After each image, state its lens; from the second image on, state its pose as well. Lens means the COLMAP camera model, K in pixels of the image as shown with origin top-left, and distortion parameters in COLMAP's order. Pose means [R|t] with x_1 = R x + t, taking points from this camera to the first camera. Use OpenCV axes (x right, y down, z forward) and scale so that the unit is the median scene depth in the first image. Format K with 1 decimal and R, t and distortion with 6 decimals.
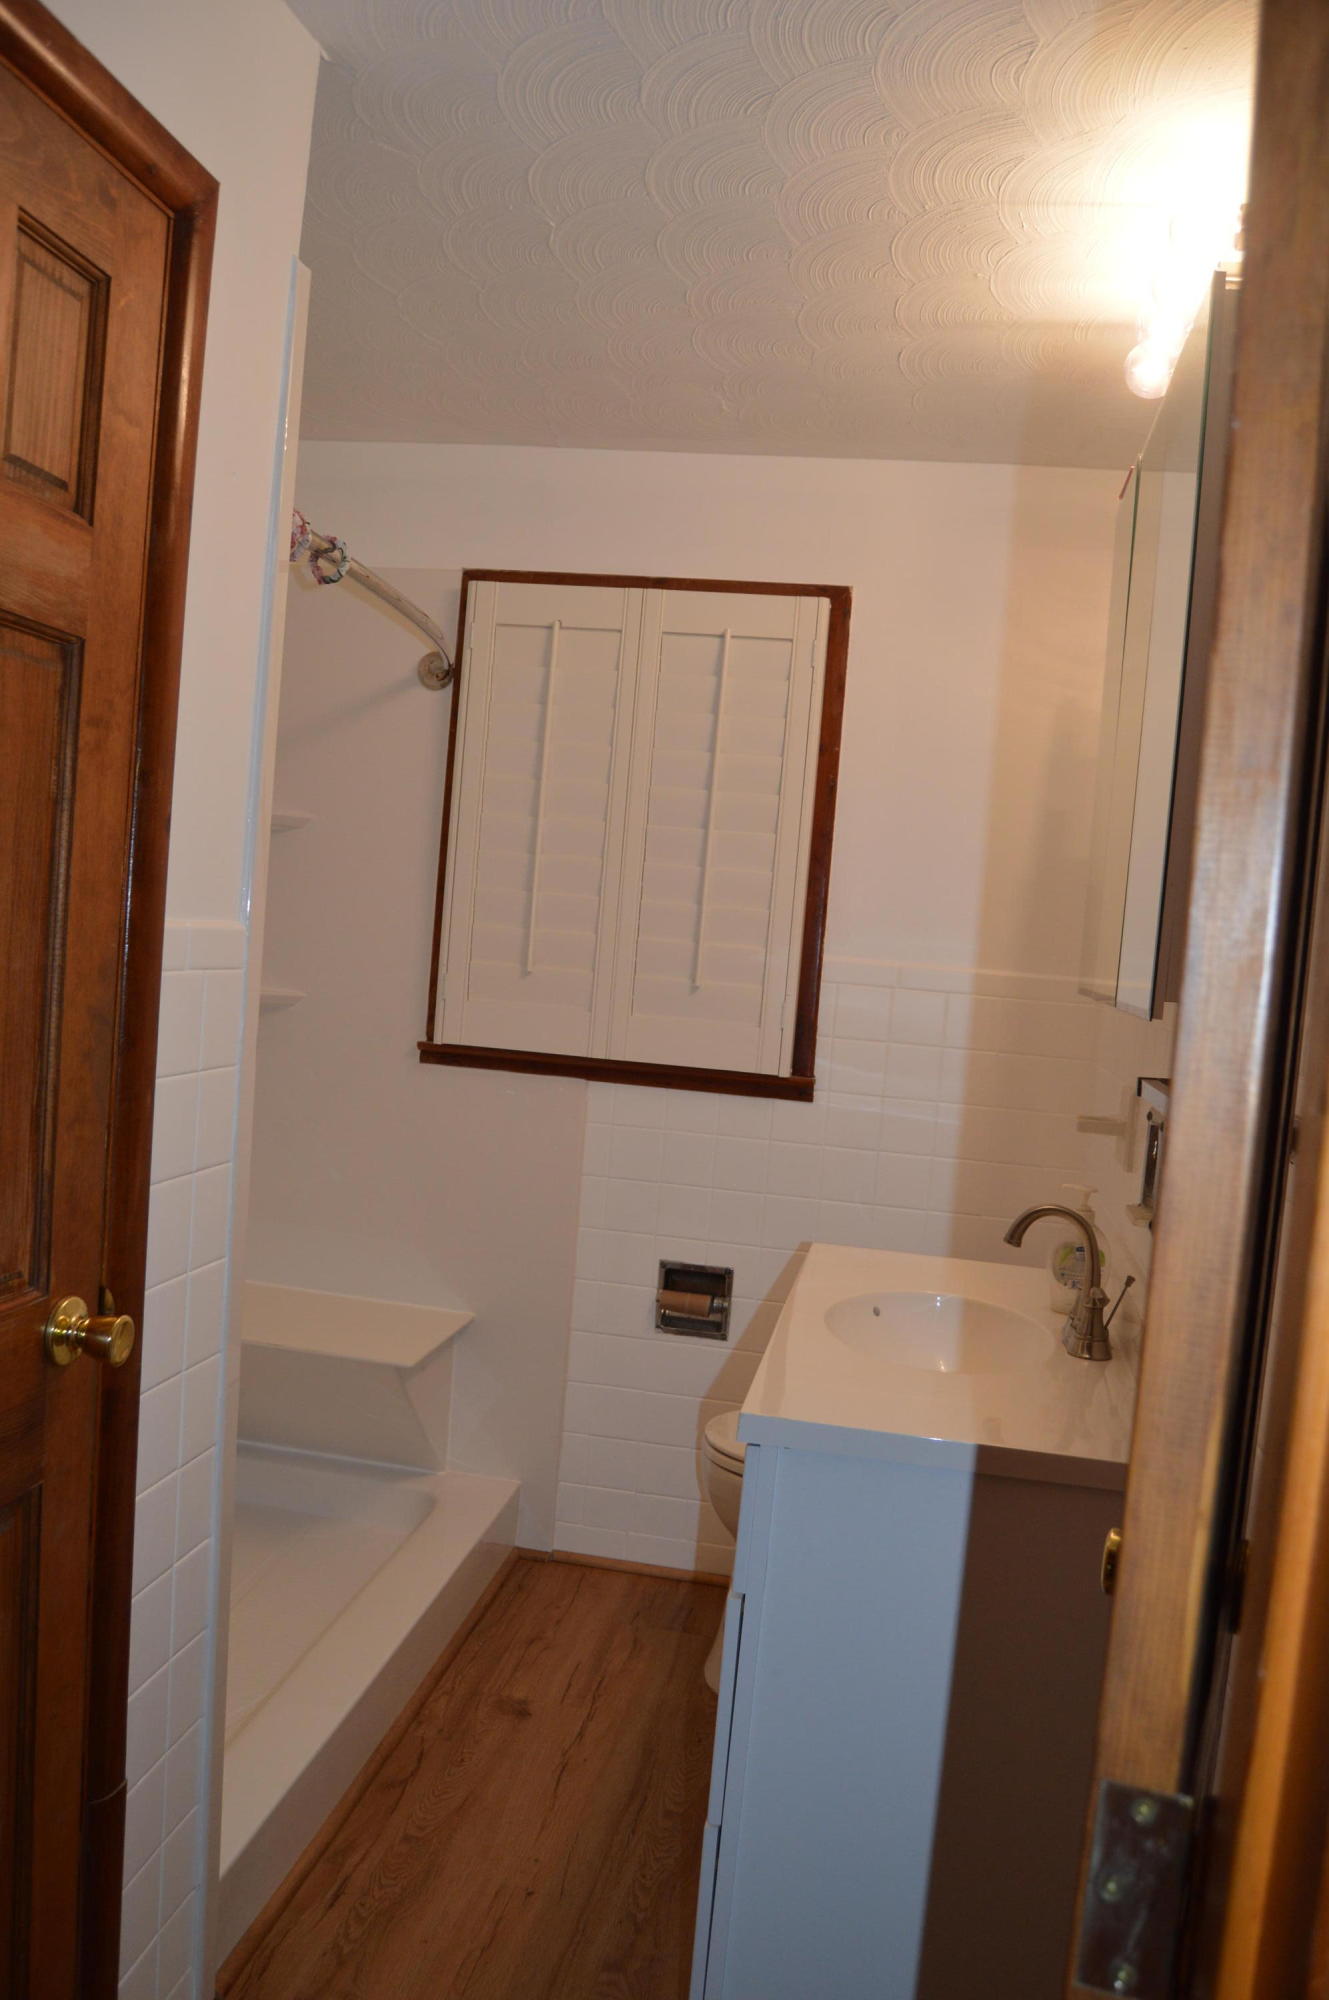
lens RADIAL K [[1607.9, 0, 680.8], [0, 1607.9, 1032.0], [0, 0, 1]] dist [-0.086069, 0.035813]
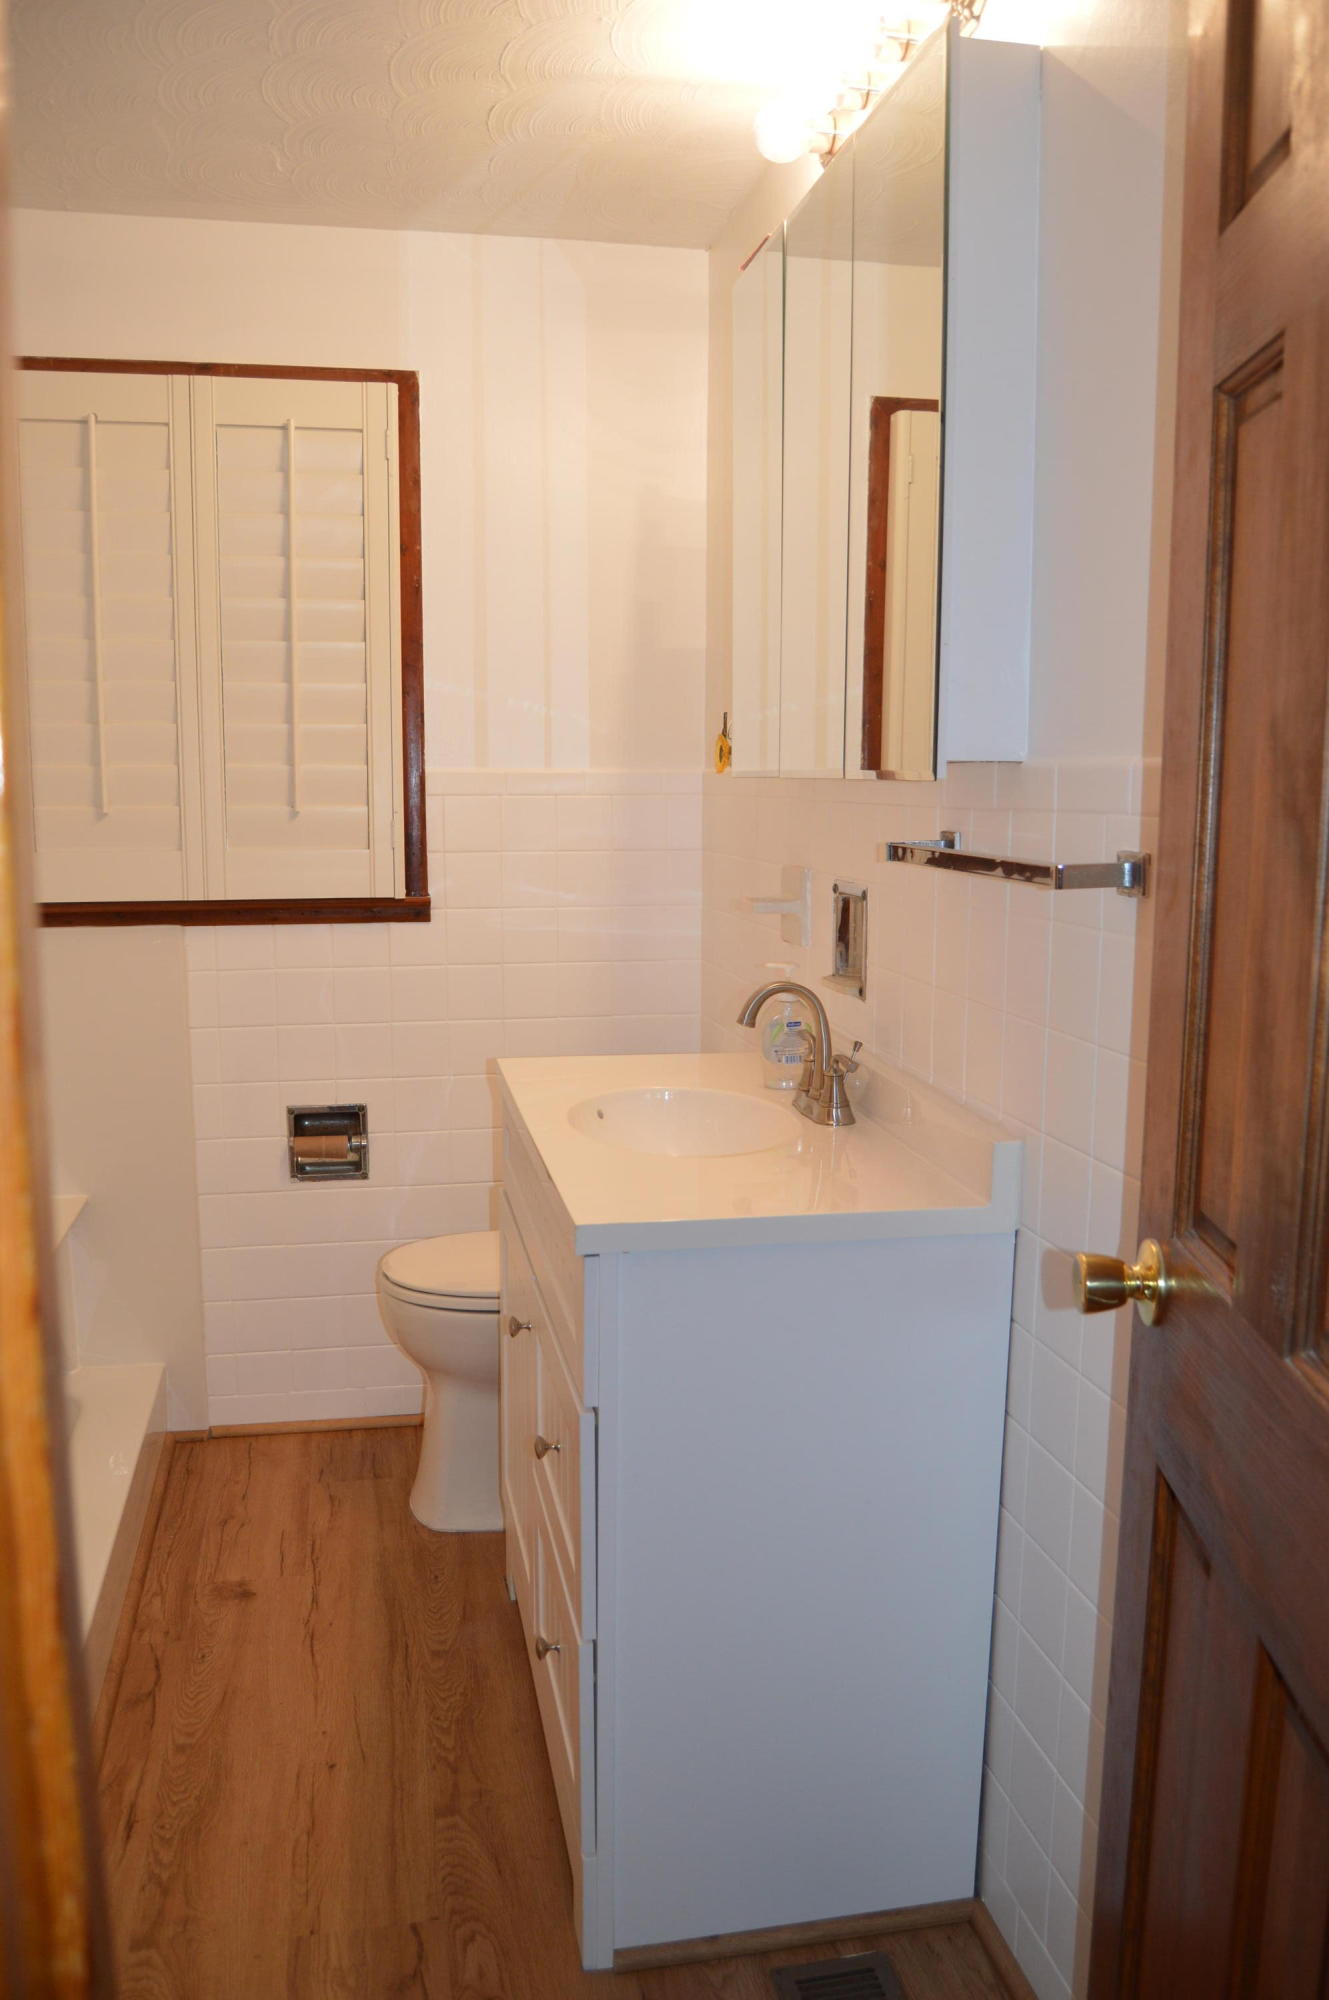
lens RADIAL K [[1607.9, 0, 680.8], [0, 1607.9, 1032.0], [0, 0, 1]] dist [-0.086069, 0.035813]
pose [[0.931062, -0.133121, 0.339711, -0.117569], [0.096359, 0.987723, 0.122957, 0.005402], [-0.351908, -0.081746, 0.932458, 0.045953]]
